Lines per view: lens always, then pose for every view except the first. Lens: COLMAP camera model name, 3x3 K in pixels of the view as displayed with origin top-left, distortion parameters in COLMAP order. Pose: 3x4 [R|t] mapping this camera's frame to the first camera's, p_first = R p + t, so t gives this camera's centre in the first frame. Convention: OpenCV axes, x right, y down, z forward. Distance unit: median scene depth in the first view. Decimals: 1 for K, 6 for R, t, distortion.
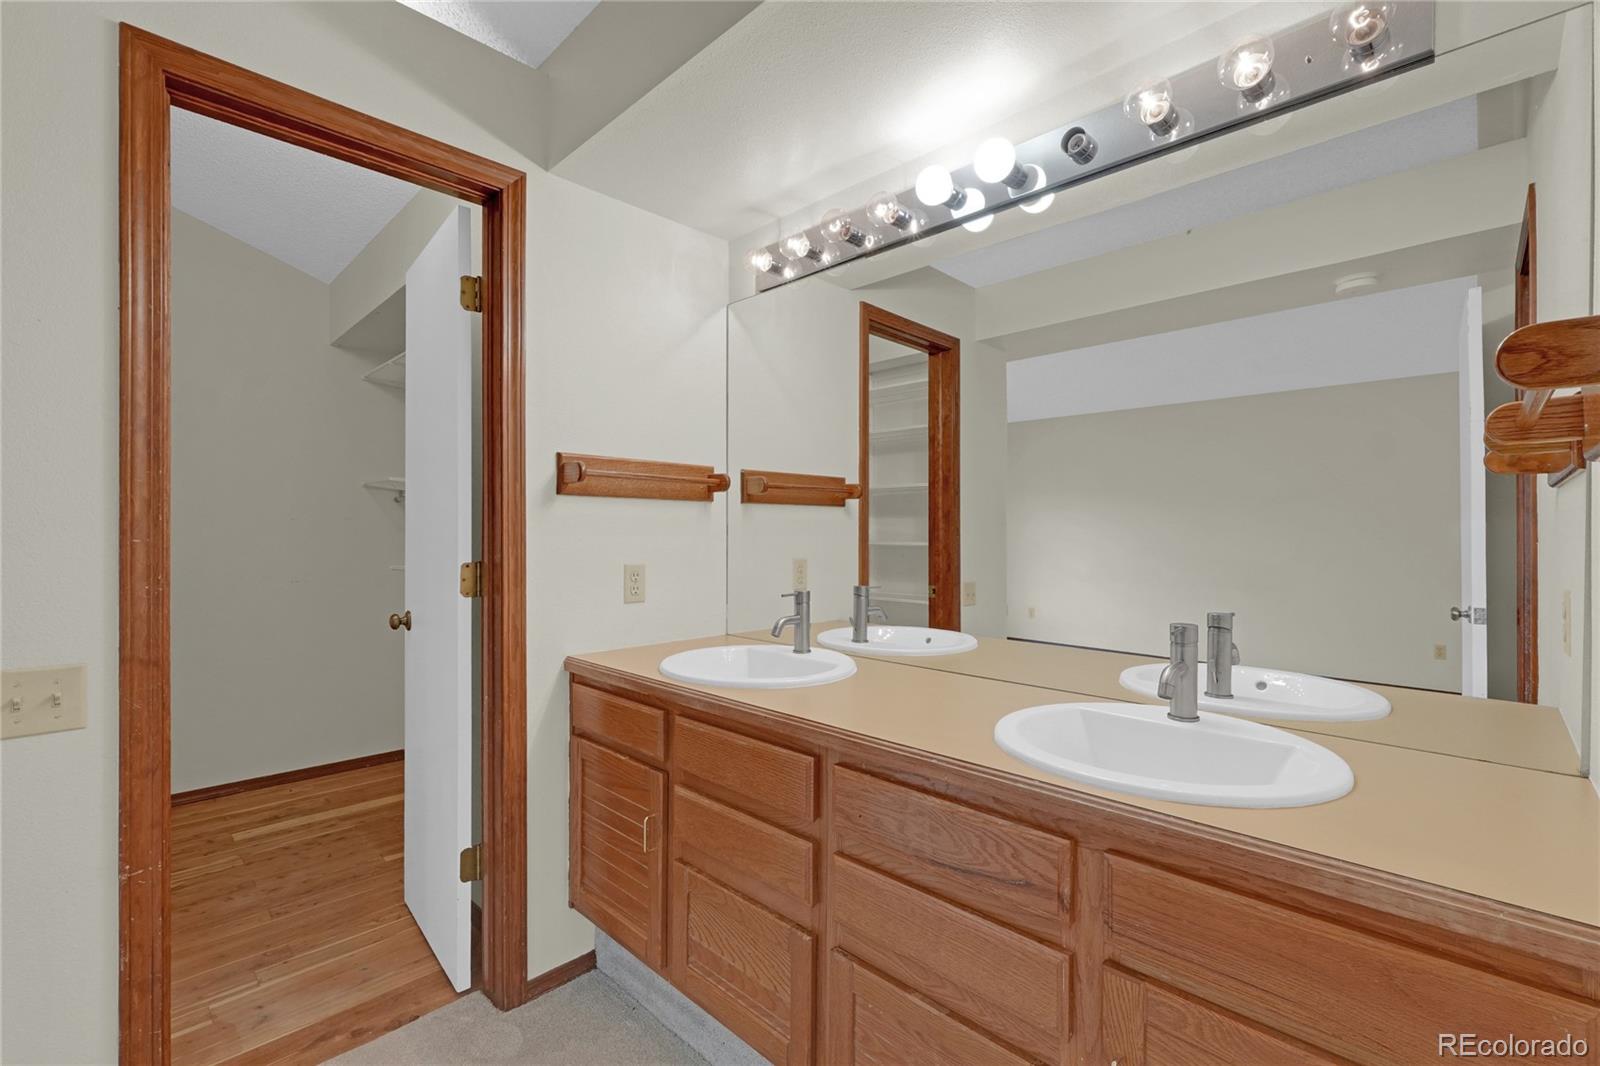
lens RADIAL K [[671.9, 0, 813.2], [0, 671.9, 523.7], [0, 0, 1]] dist [-0.000753, -0.000090]
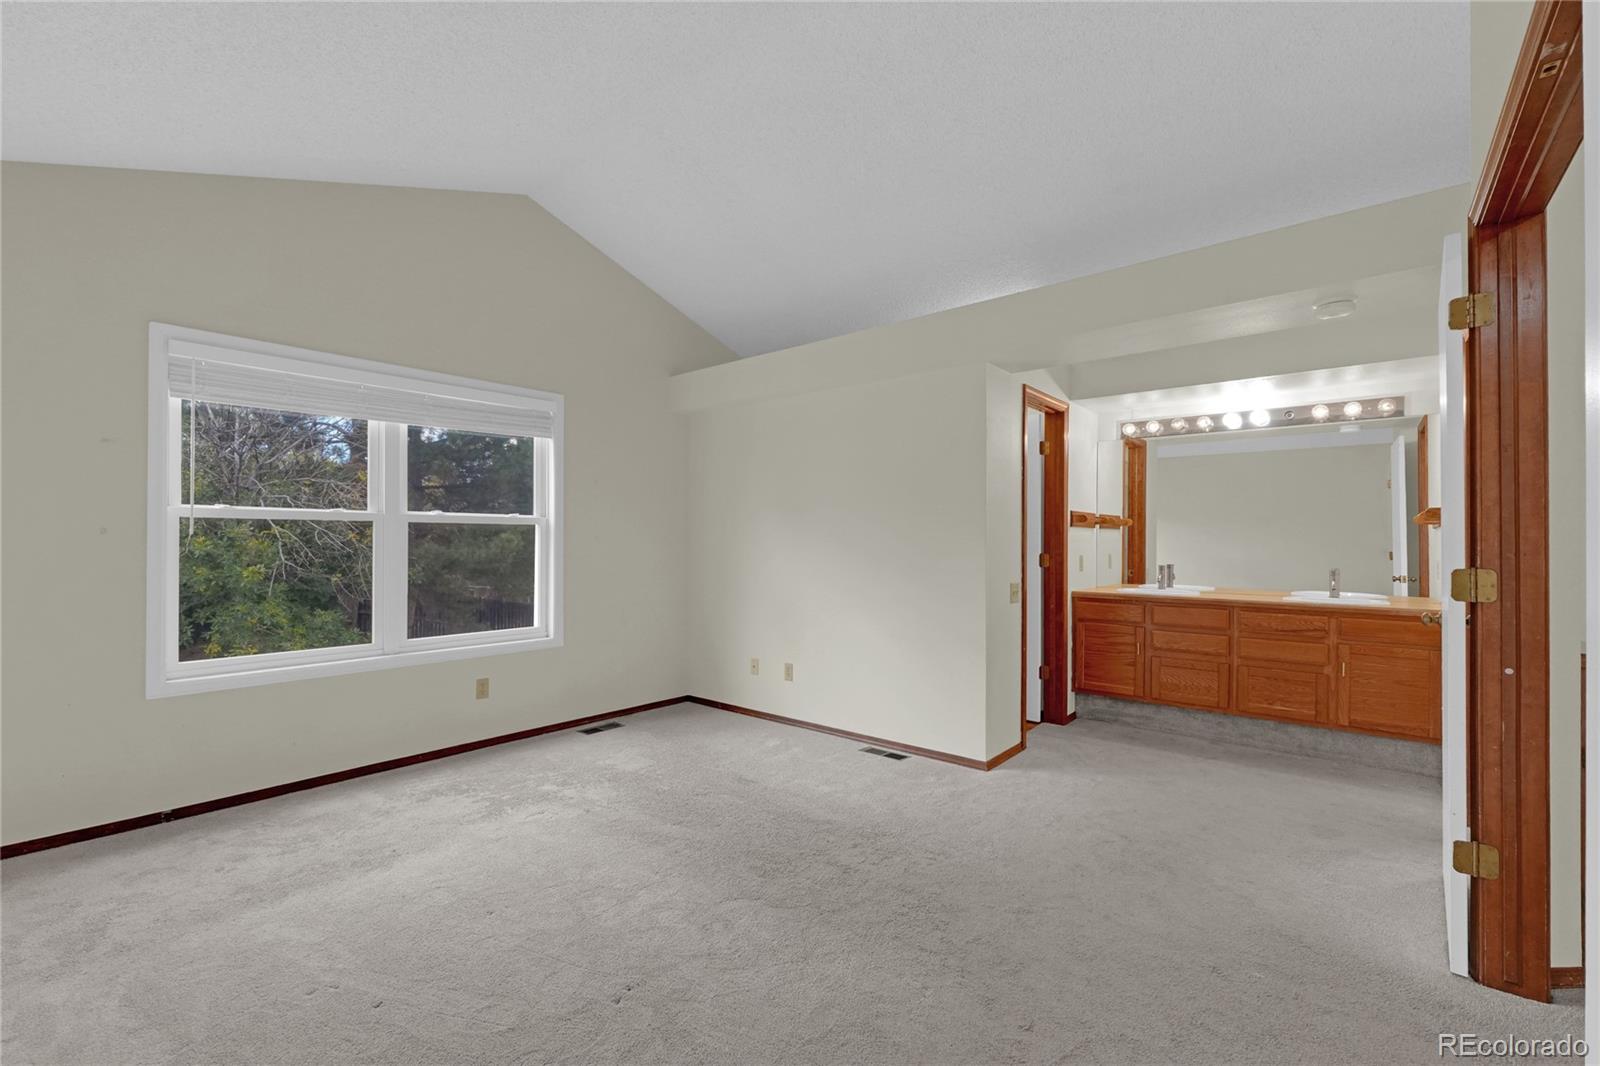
lens RADIAL K [[668.2, 0, 795.3], [0, 668.2, 528.0], [0, 0, 1]] dist [-0.002225, -0.000070]
pose [[0.997194, 0.005770, 0.074636, -1.641199], [-0.005323, 0.999967, -0.006180, -0.017806], [-0.074669, 0.005765, 0.997192, -1.465532]]
